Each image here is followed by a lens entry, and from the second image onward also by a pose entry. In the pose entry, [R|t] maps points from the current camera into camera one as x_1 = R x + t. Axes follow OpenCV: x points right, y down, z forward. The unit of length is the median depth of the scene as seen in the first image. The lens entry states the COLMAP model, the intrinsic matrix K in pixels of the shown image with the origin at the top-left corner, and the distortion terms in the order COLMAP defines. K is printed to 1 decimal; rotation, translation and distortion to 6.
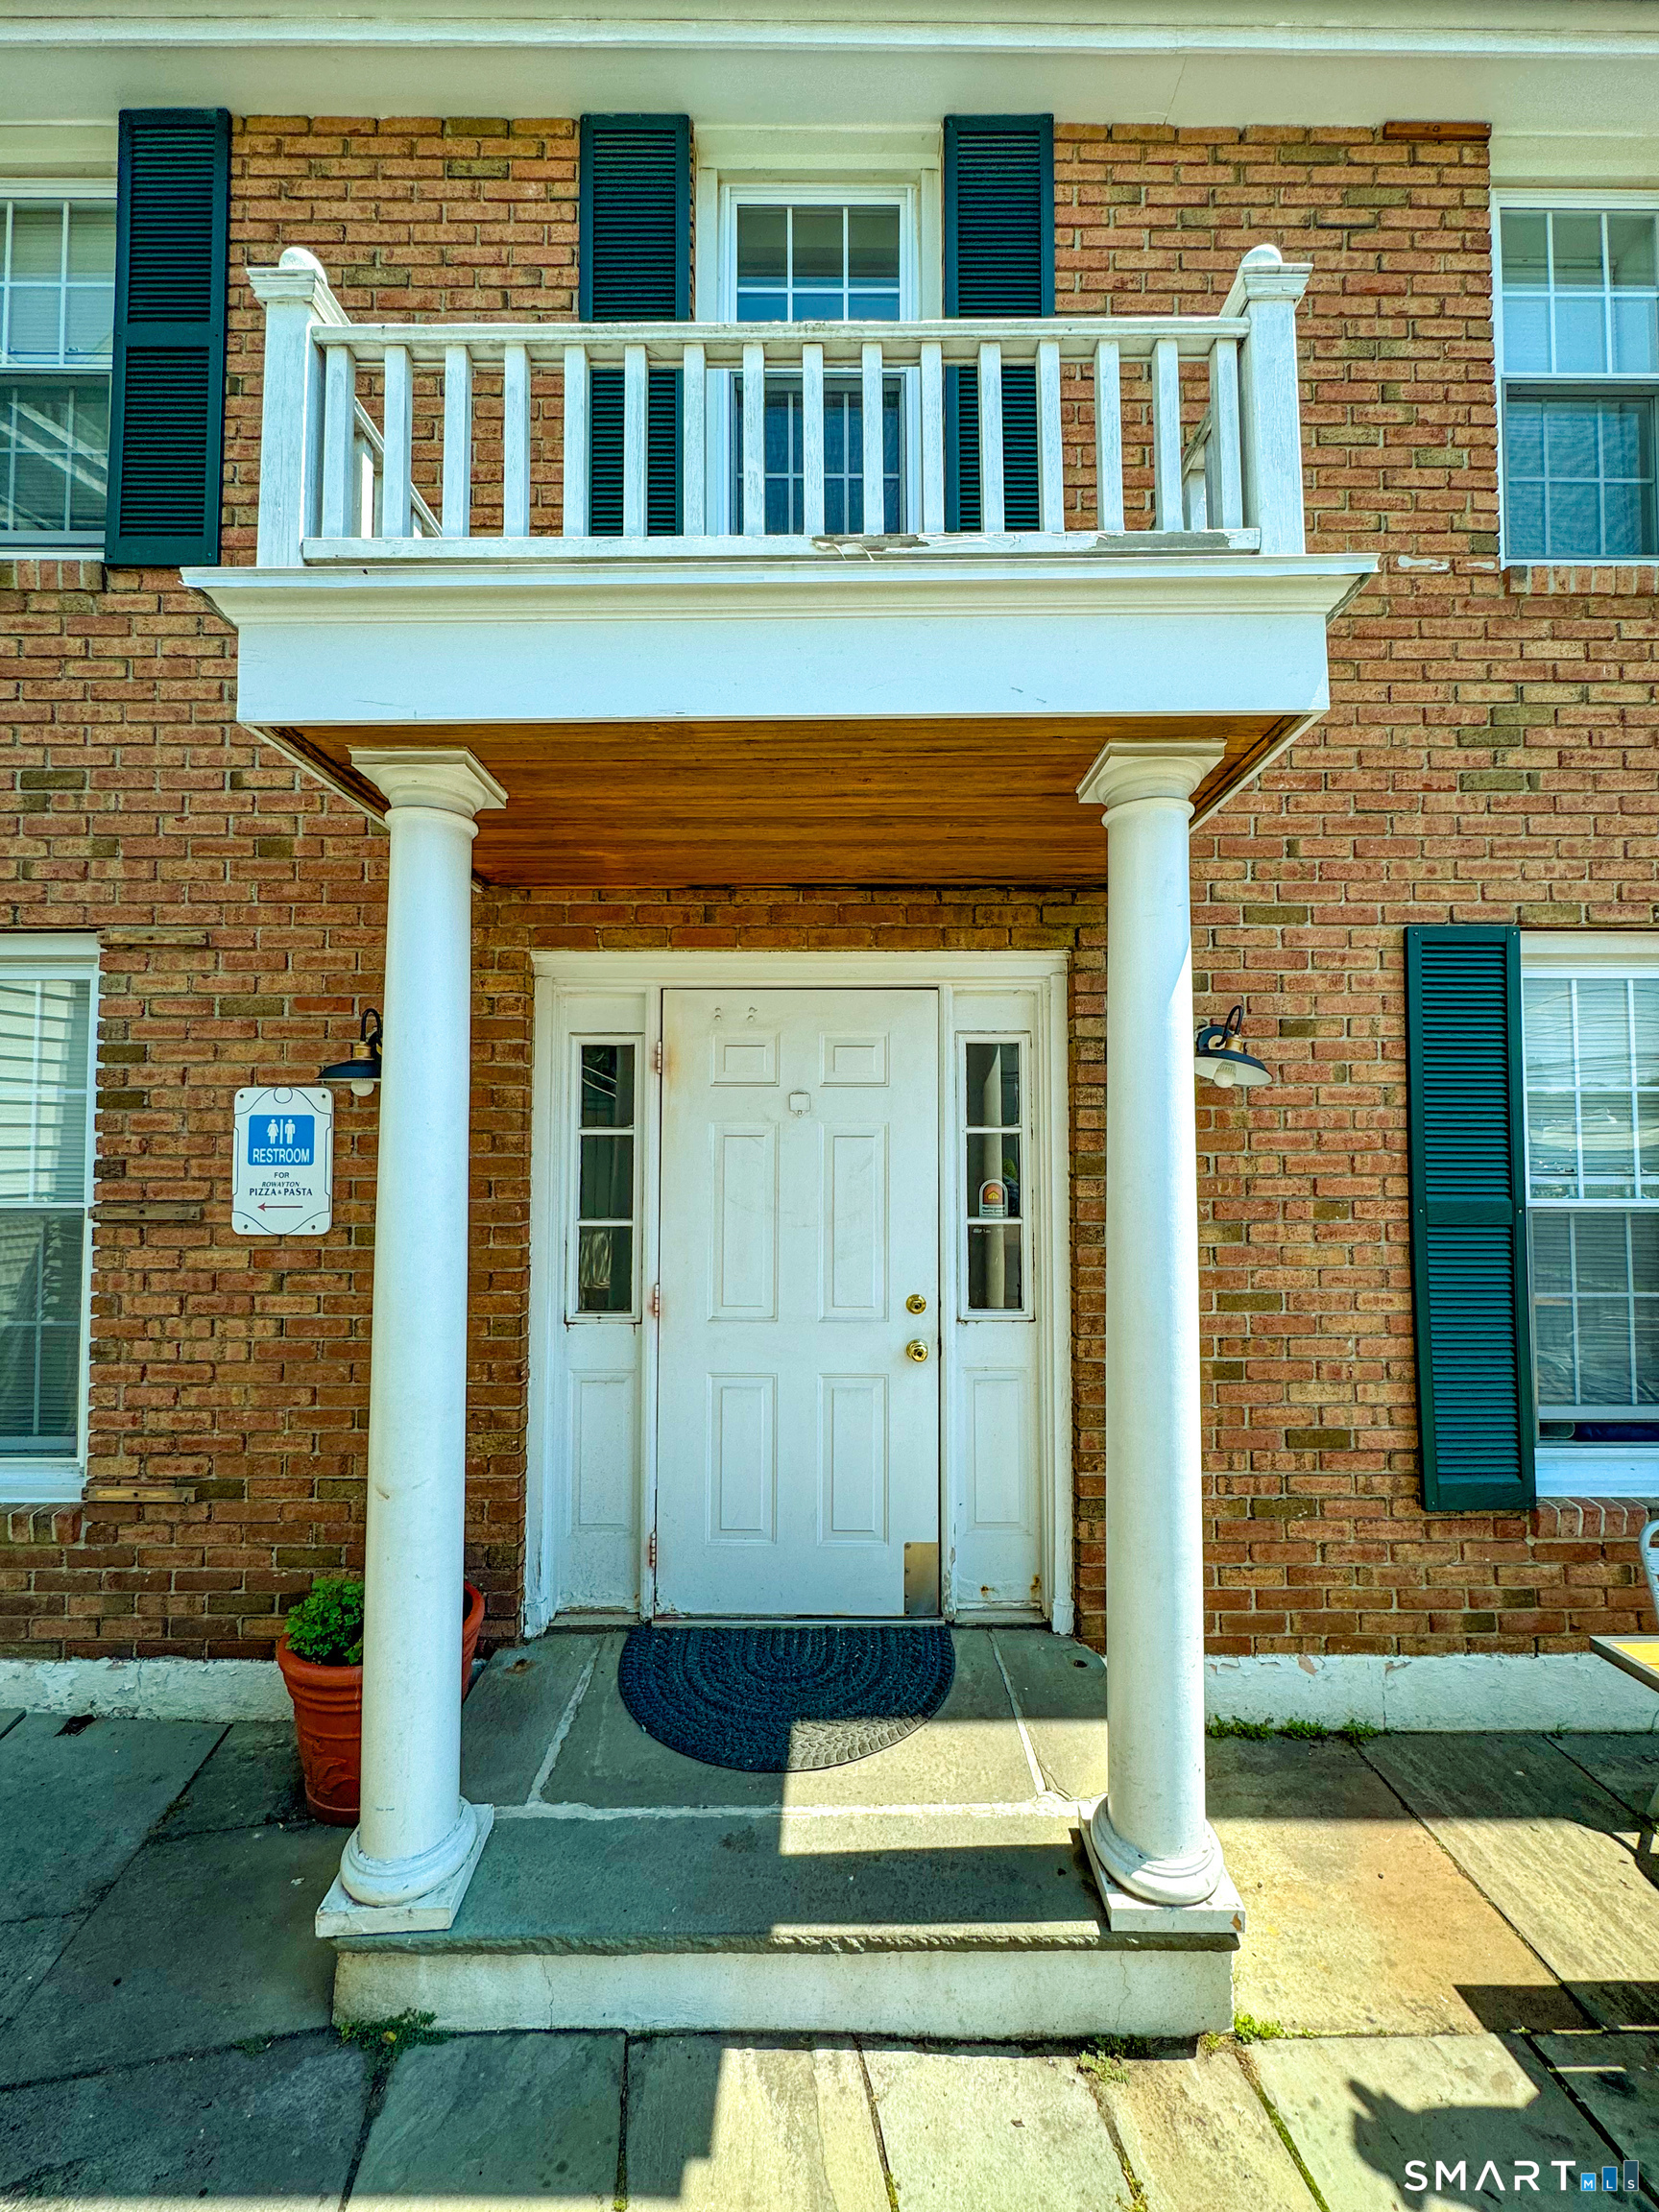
lens RADIAL K [[883.9, 0, 829.5], [0, 883.9, 1106.0], [0, 0, 1]] dist [-0.002055, 0.000730]
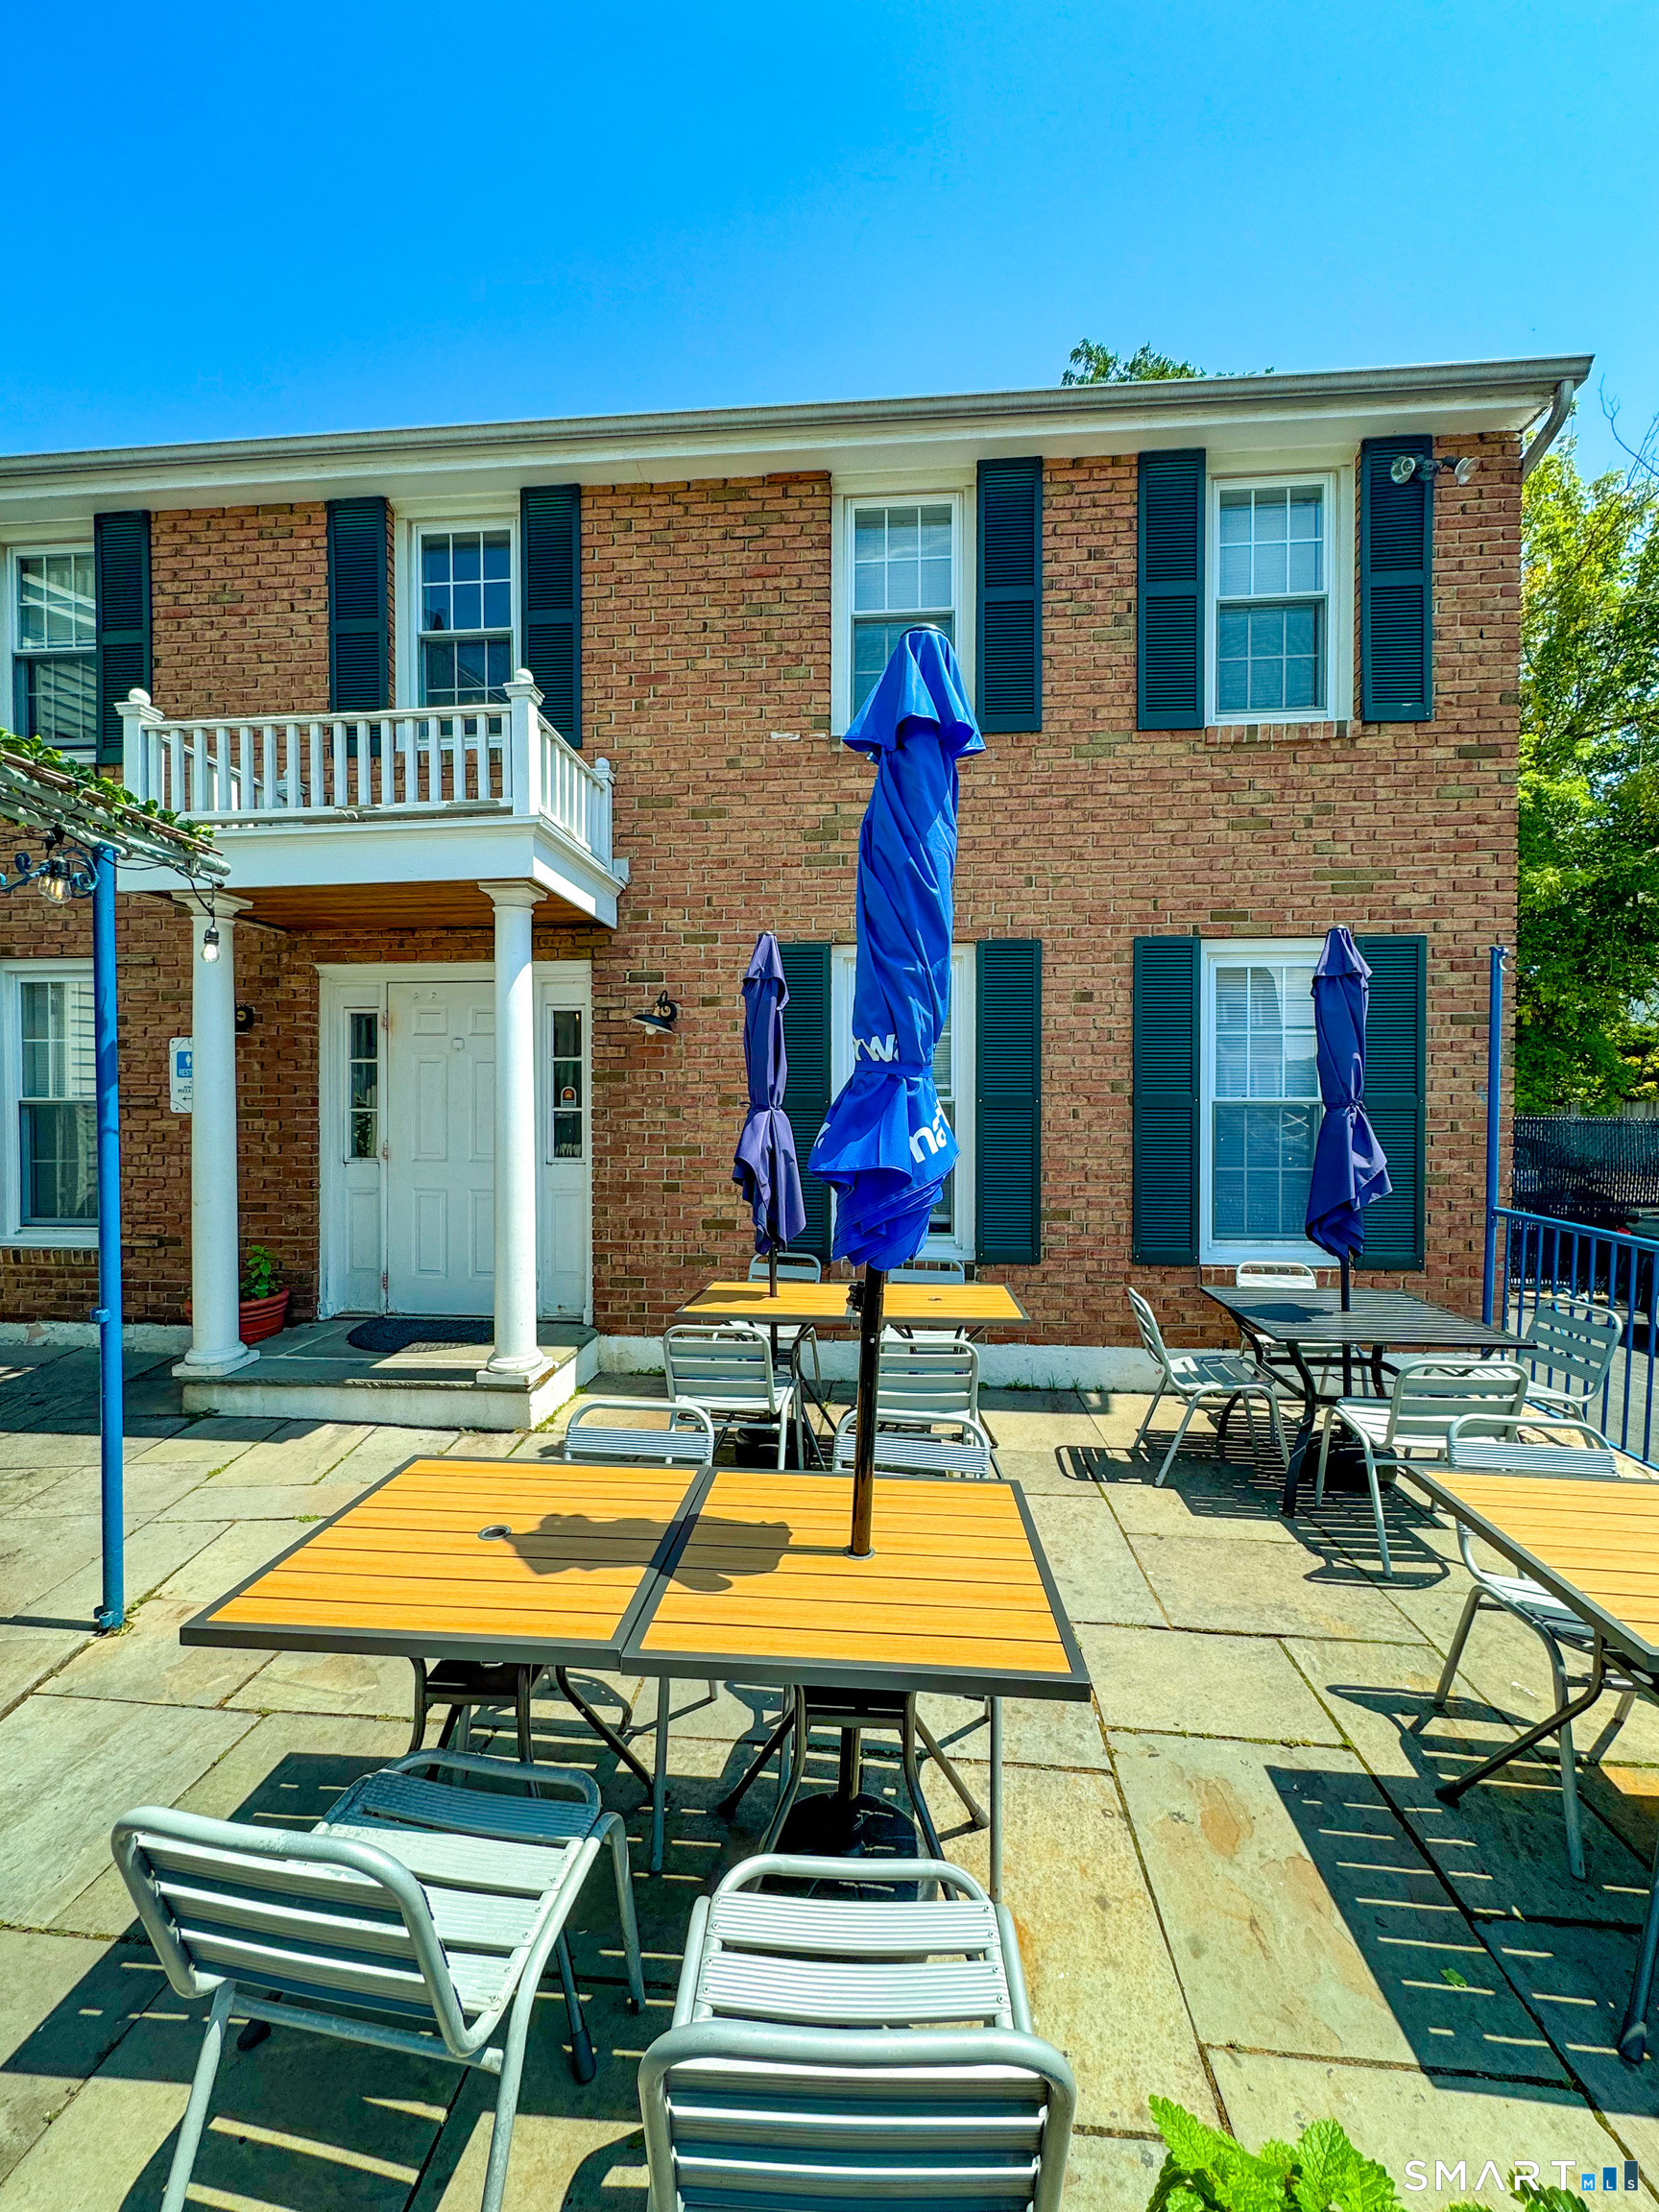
lens RADIAL K [[903.0, 0, 834.1], [0, 903.0, 1105.3], [0, 0, 1]] dist [-0.000693, 0.000607]
pose [[0.995609, 0.001184, -0.093601, 0.940295], [0.003592, 0.998700, 0.050838, 0.031169], [0.093540, -0.050951, 0.994311, -0.821339]]
